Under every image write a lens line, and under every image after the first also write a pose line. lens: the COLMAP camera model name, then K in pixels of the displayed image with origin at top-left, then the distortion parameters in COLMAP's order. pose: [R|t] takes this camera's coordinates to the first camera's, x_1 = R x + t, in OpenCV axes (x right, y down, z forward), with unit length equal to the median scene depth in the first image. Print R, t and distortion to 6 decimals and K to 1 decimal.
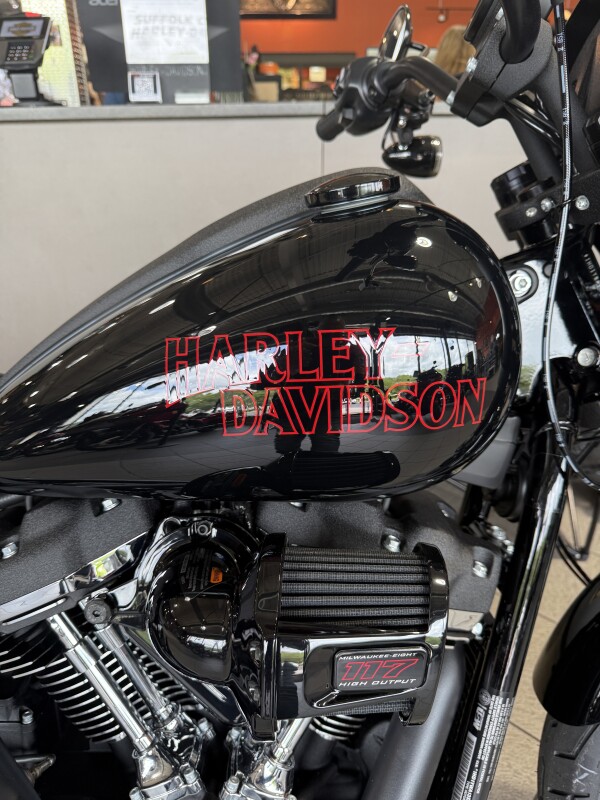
lens RADIAL K [[573.5, 0, 302.3], [0, 573.5, 394.8], [0, 0, 1]] dist [0.005293, -0.005942]
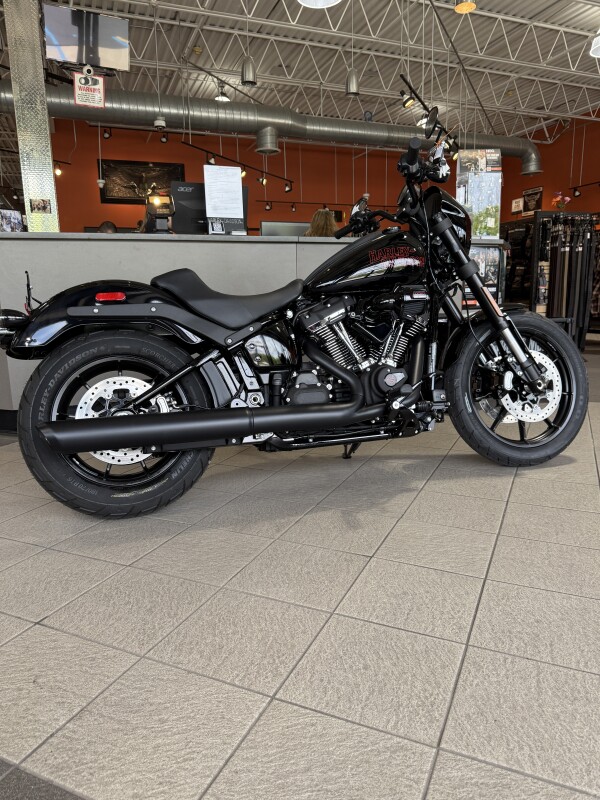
lens RADIAL K [[573.5, 0, 299.1], [0, 573.5, 404.7], [0, 0, 1]] dist [0.005293, -0.005942]
pose [[0.954311, -0.062630, 0.292178, -2.752568], [0.132869, 0.964747, -0.227177, 2.639179], [-0.267650, 0.255619, 0.928990, -3.764673]]
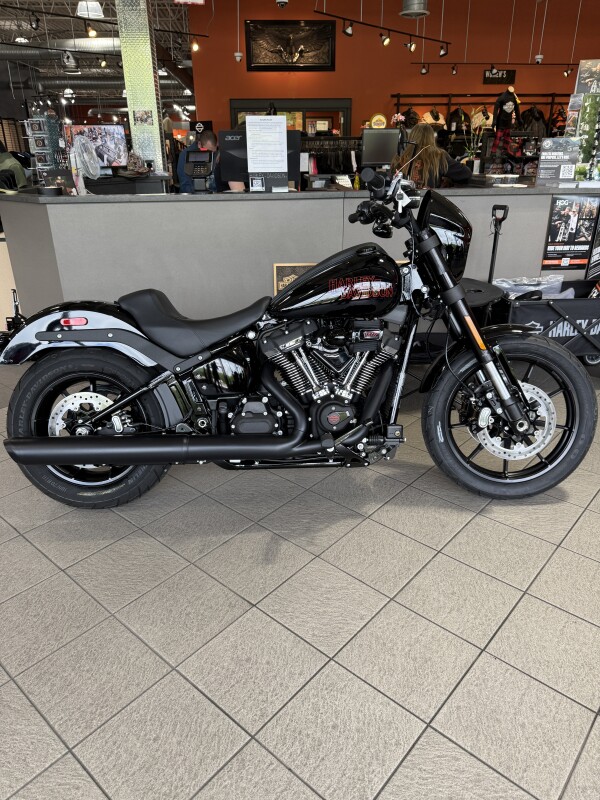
lens RADIAL K [[573.5, 0, 304.4], [0, 573.5, 402.3], [0, 0, 1]] dist [0.005293, -0.005942]
pose [[0.999893, -0.002822, 0.014383, -0.587175], [0.003040, 0.999881, -0.015142, 1.161773], [-0.014338, 0.015184, 0.999782, -4.422621]]
